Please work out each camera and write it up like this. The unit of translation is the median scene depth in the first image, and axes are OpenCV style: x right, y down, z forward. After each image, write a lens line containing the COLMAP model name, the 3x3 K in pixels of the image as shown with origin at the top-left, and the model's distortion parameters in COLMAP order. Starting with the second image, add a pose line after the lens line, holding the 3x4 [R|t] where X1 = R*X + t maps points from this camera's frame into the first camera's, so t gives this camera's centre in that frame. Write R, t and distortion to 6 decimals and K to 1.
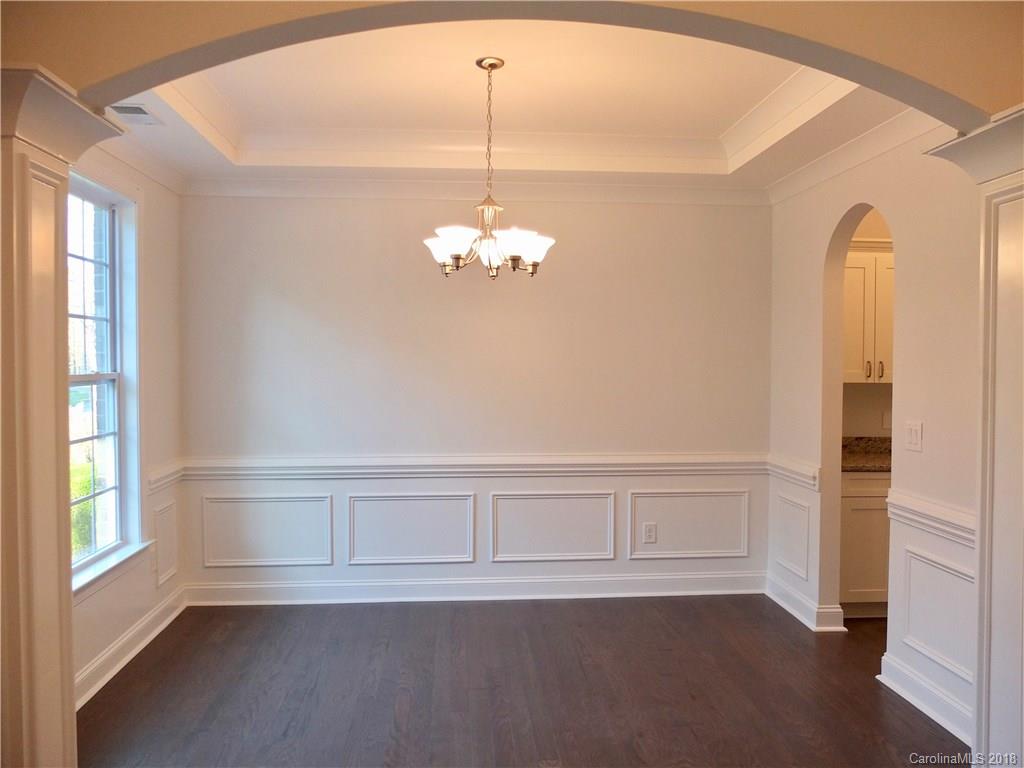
lens RADIAL K [[777.1, 0, 512.0], [0, 777.1, 384.0], [0, 0, 1]] dist [-0.059118, -0.000546]
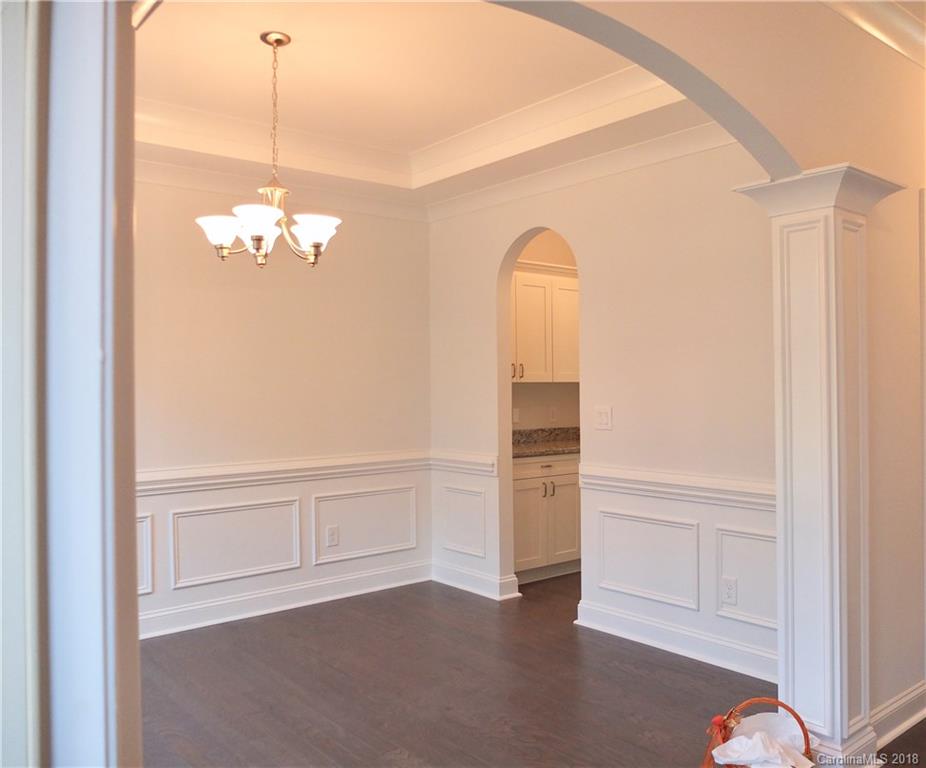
lens RADIAL K [[794.8, 0, 462.5], [0, 794.8, 393.8], [0, 0, 1]] dist [-0.112558, 0.126729]
pose [[0.803704, -0.017277, 0.594778, -0.336623], [0.030760, 0.999448, -0.012533, 0.030734], [-0.594233, 0.028368, 0.803792, 0.085235]]
